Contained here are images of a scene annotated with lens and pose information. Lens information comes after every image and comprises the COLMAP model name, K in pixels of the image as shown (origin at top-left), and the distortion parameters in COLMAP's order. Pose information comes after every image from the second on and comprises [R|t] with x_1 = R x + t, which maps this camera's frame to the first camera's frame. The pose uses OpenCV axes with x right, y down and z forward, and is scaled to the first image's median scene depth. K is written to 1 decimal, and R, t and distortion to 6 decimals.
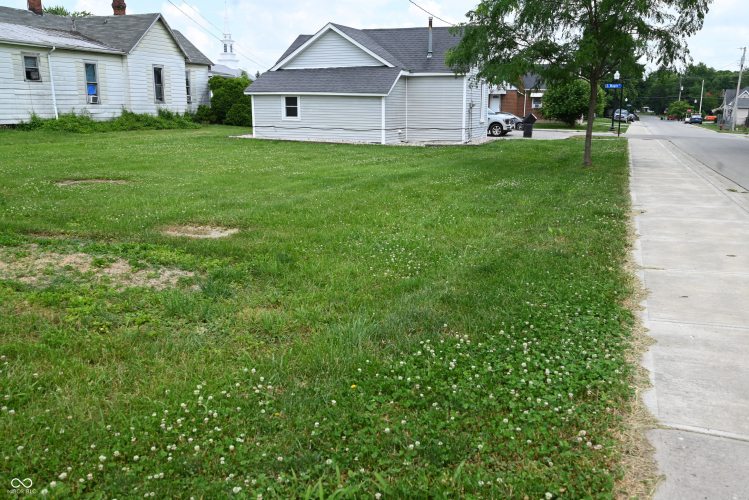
lens RADIAL K [[659.2, 0, 380.9], [0, 659.2, 250.5], [0, 0, 1]] dist [-0.005908, 0.009450]
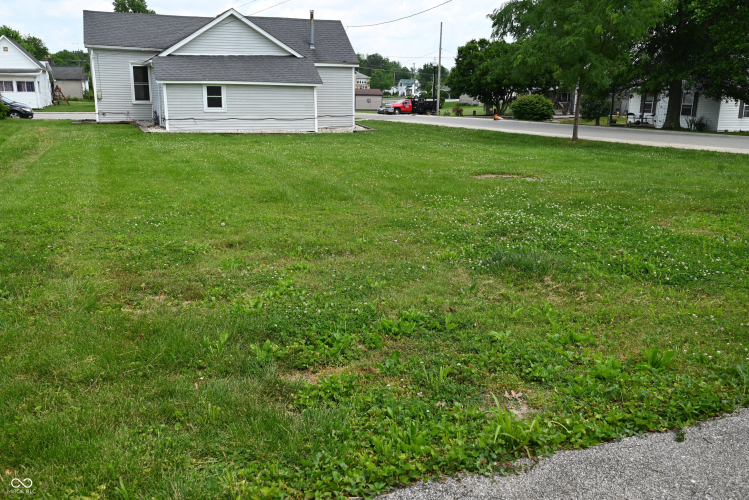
lens RADIAL K [[659.2, 0, 370.4], [0, 659.2, 254.3], [0, 0, 1]] dist [-0.005908, 0.009450]
pose [[0.751883, -0.162293, 0.639009, -0.585311], [0.139089, 0.986461, 0.086879, -0.046366], [-0.644458, 0.023556, 0.764277, 0.141381]]
